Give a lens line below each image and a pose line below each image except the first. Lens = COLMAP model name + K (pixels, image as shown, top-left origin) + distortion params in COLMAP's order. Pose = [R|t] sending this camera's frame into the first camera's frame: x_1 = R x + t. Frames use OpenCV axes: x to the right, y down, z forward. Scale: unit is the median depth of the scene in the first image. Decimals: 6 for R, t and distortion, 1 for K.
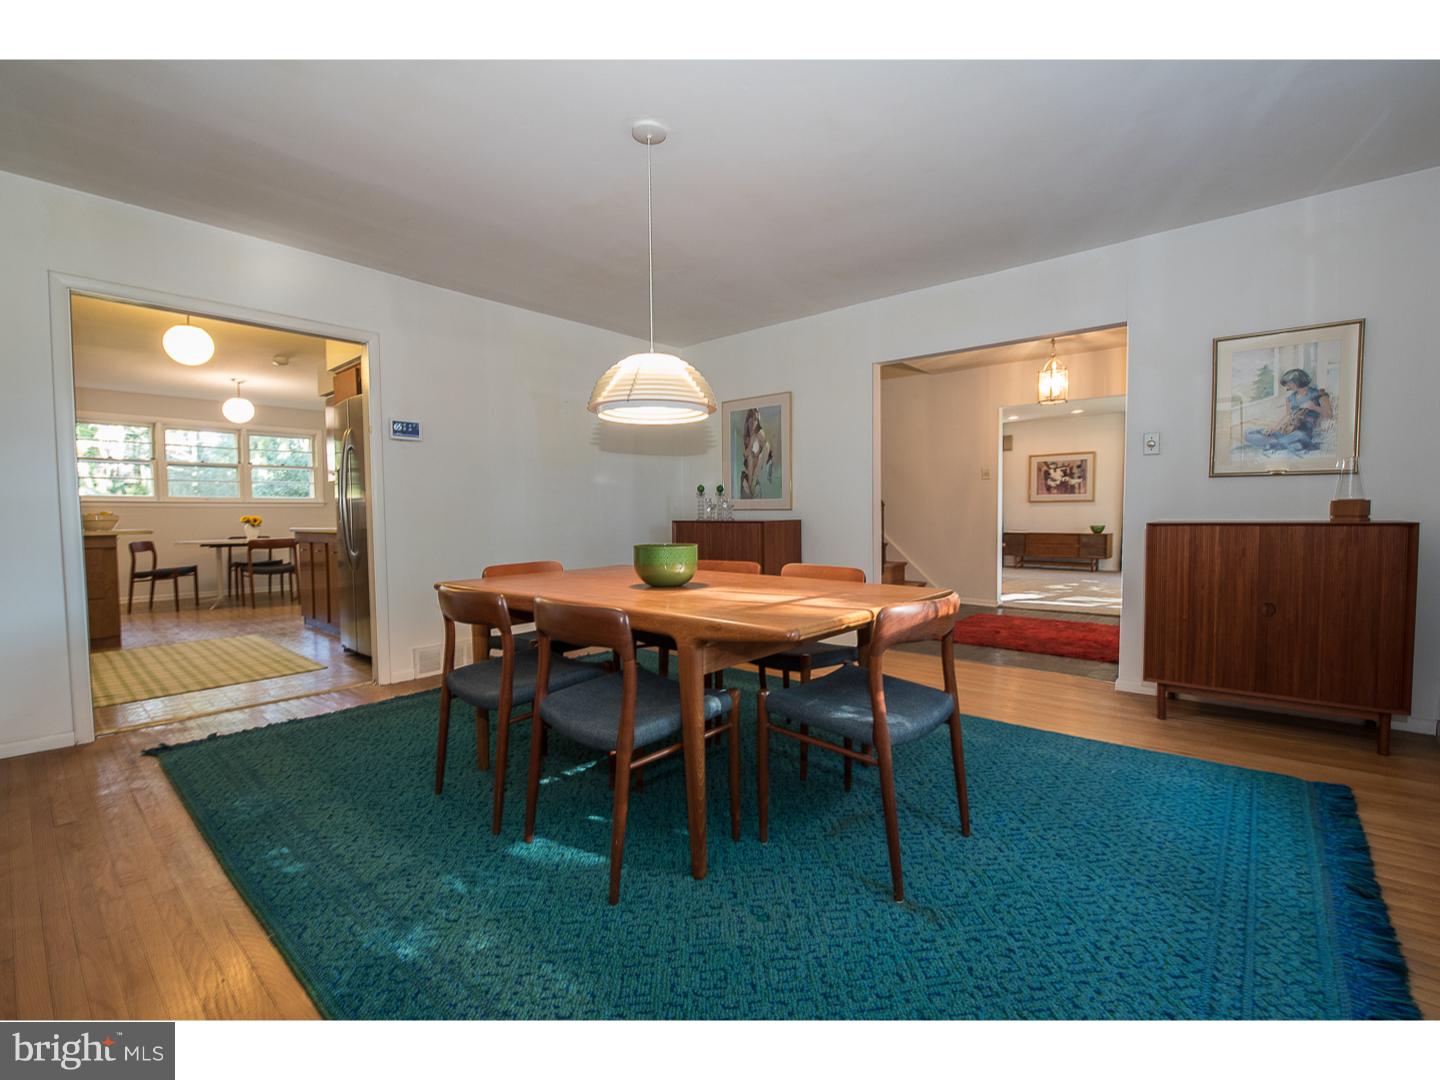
lens RADIAL K [[659.0, 0, 719.4], [0, 659.0, 539.6], [0, 0, 1]] dist [0.000255, -0.000001]
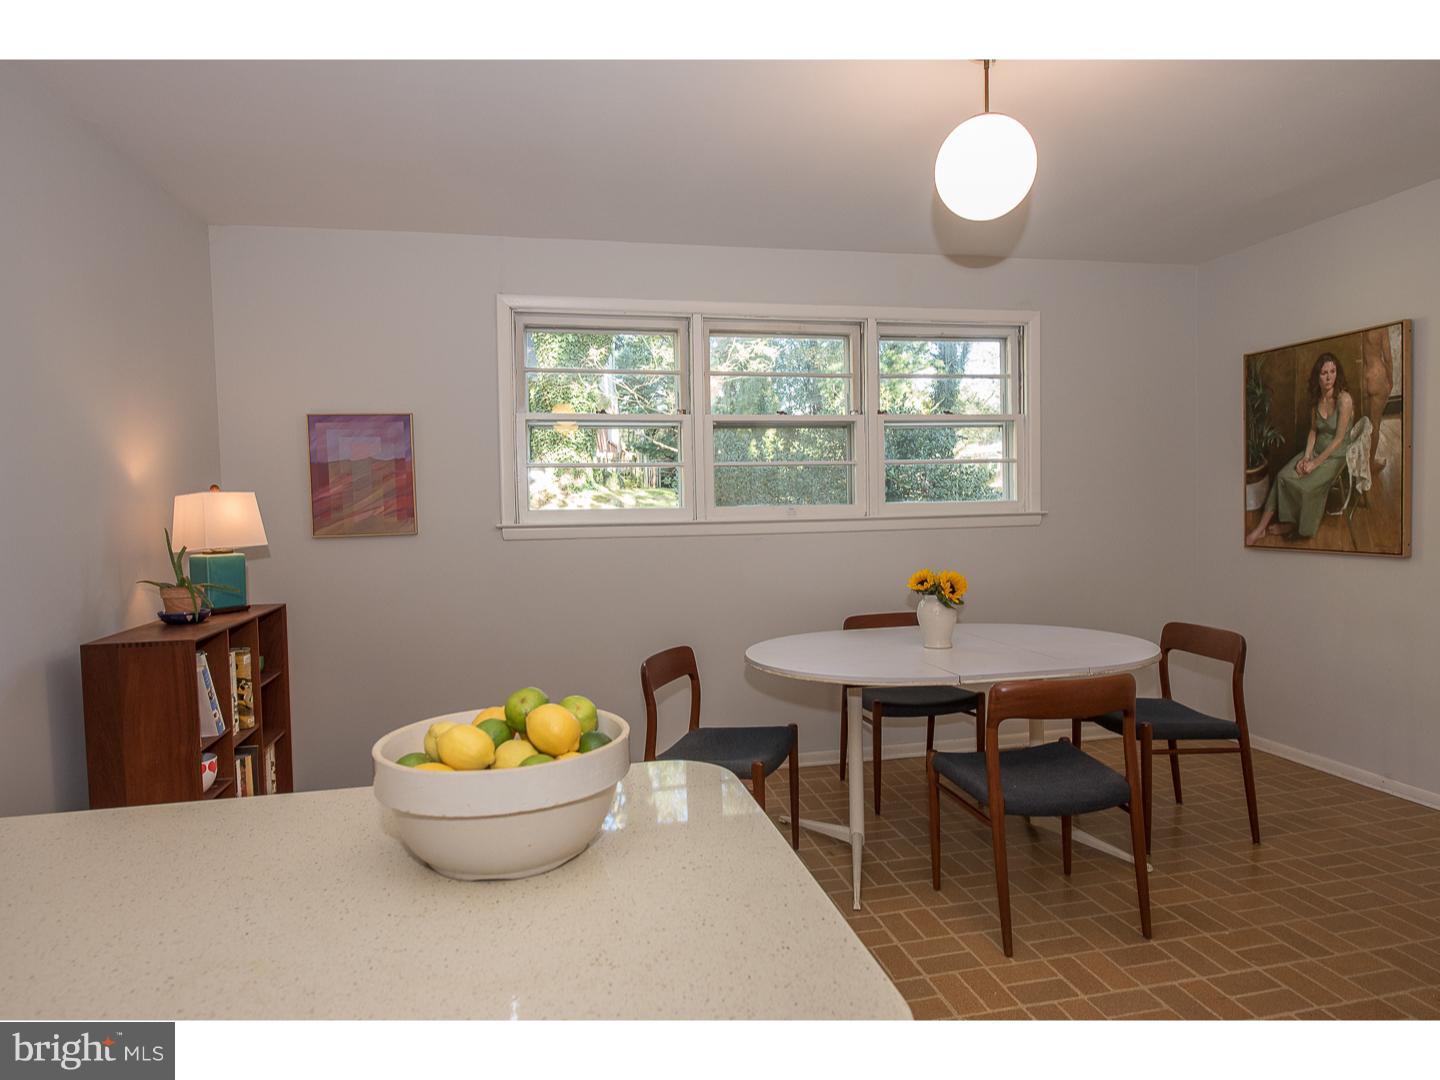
lens RADIAL K [[882.7, 0, 723.4], [0, 882.7, 539.5], [0, 0, 1]] dist [0.008144, -0.001167]
pose [[0.813725, 0.018924, -0.580941, -0.559556], [-0.016923, 0.999818, 0.008864, -0.052422], [0.581003, 0.002618, 0.813897, 0.614296]]
